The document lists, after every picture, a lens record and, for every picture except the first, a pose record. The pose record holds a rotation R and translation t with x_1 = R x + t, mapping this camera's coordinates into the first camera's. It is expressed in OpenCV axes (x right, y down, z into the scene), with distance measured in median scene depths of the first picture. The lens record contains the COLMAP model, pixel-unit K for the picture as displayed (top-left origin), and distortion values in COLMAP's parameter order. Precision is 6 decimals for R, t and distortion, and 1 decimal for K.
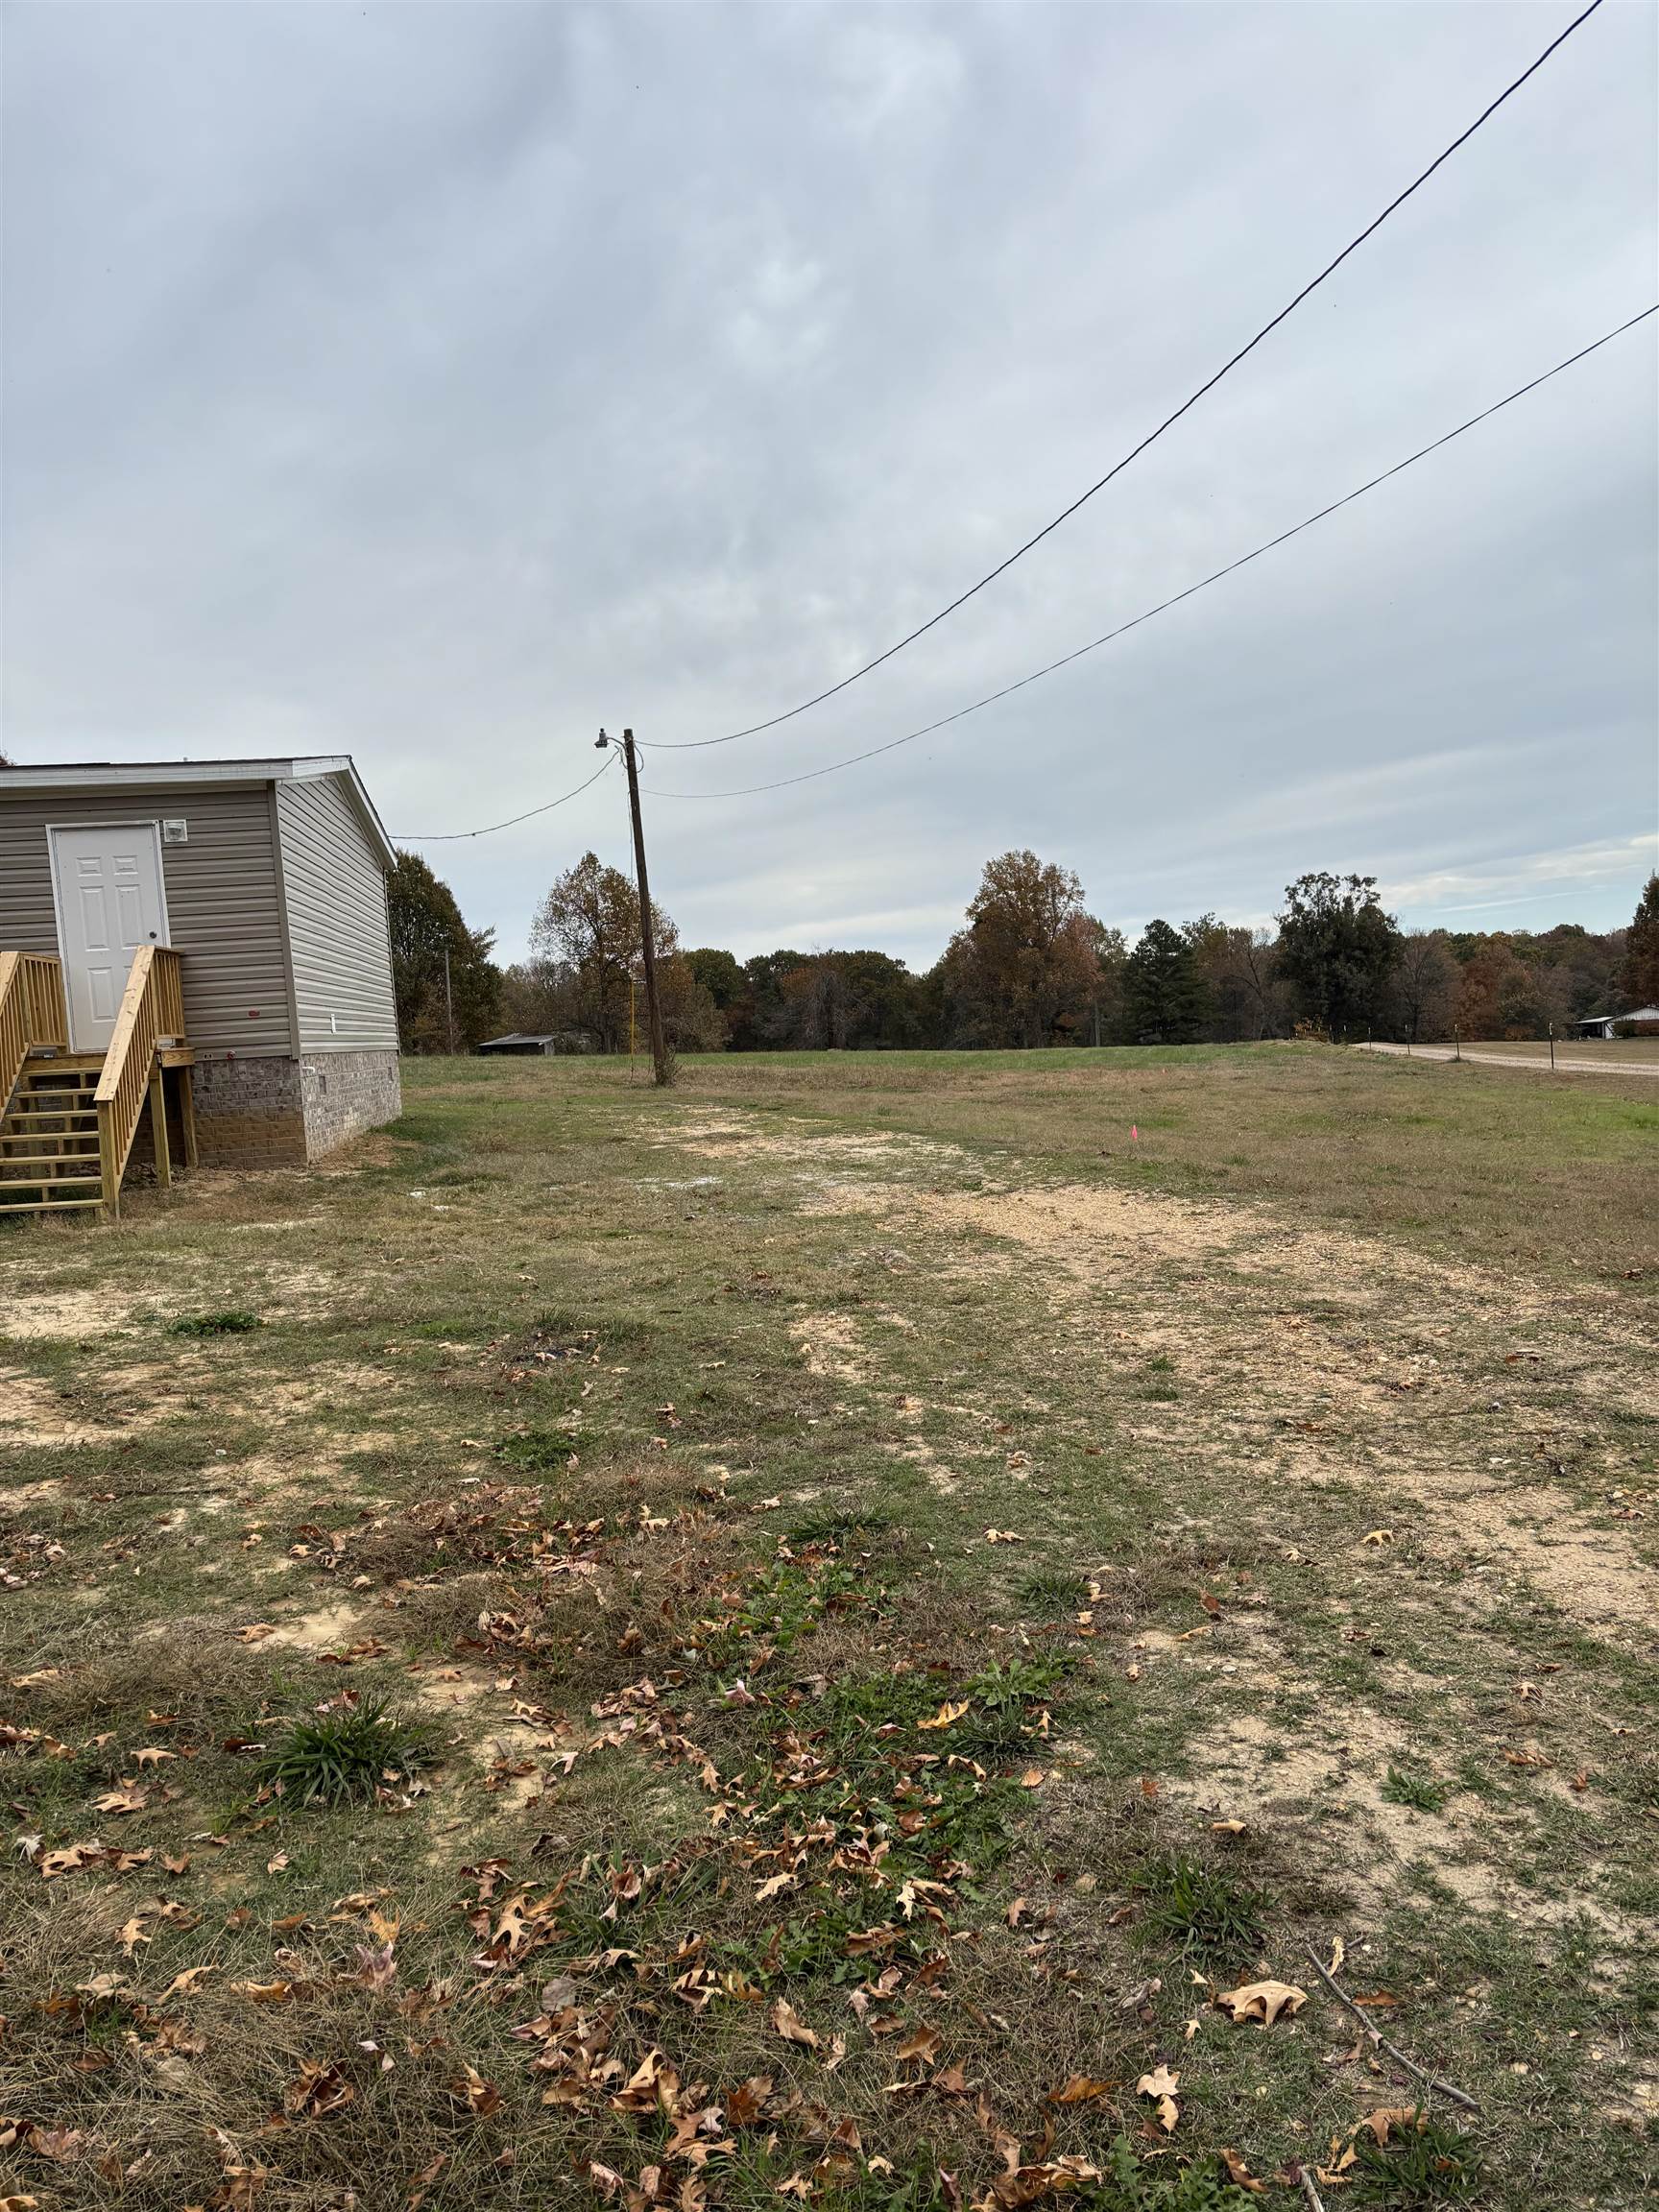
lens RADIAL K [[1648.2, 0, 831.7], [0, 1648.2, 1118.0], [0, 0, 1]] dist [0.053931, -0.047455]
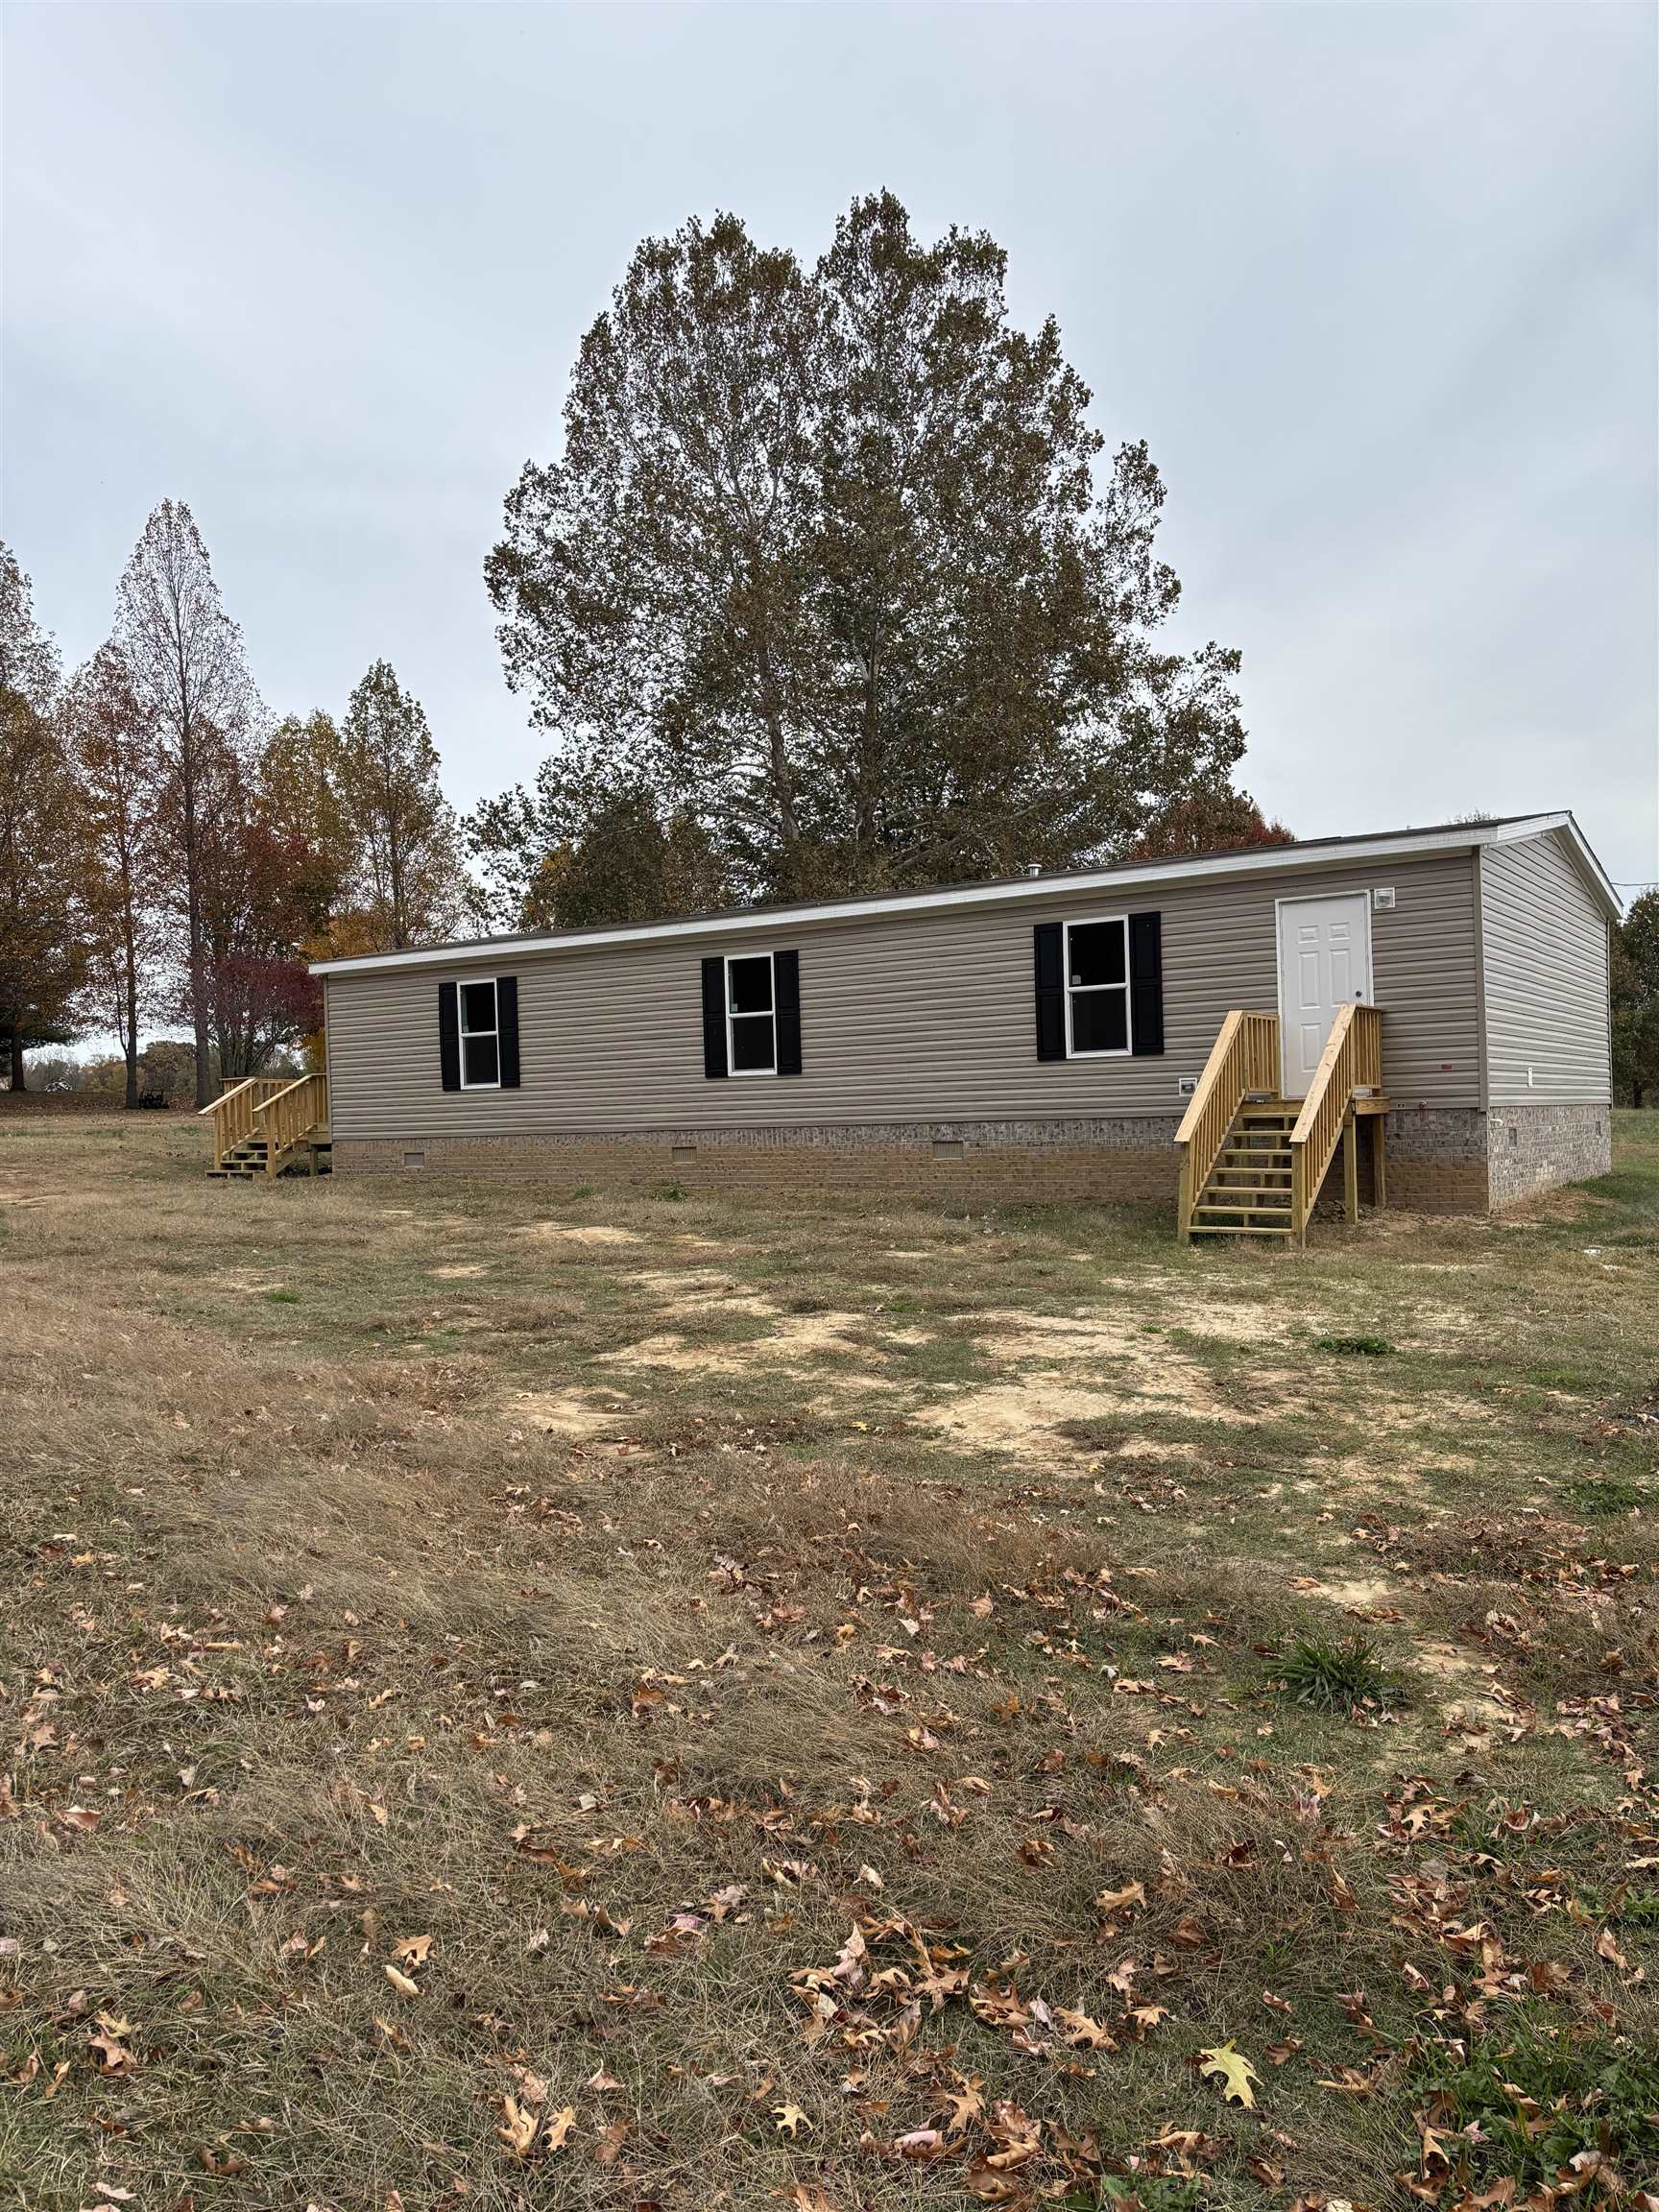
lens RADIAL K [[1648.2, 0, 819.1], [0, 1648.2, 1100.3], [0, 0, 1]] dist [0.053931, -0.047455]
pose [[0.746058, 0.032960, -0.665065, 0.073623], [-0.057321, 0.998246, -0.014828, -0.003796], [0.663409, 0.049185, 0.746638, -0.068495]]
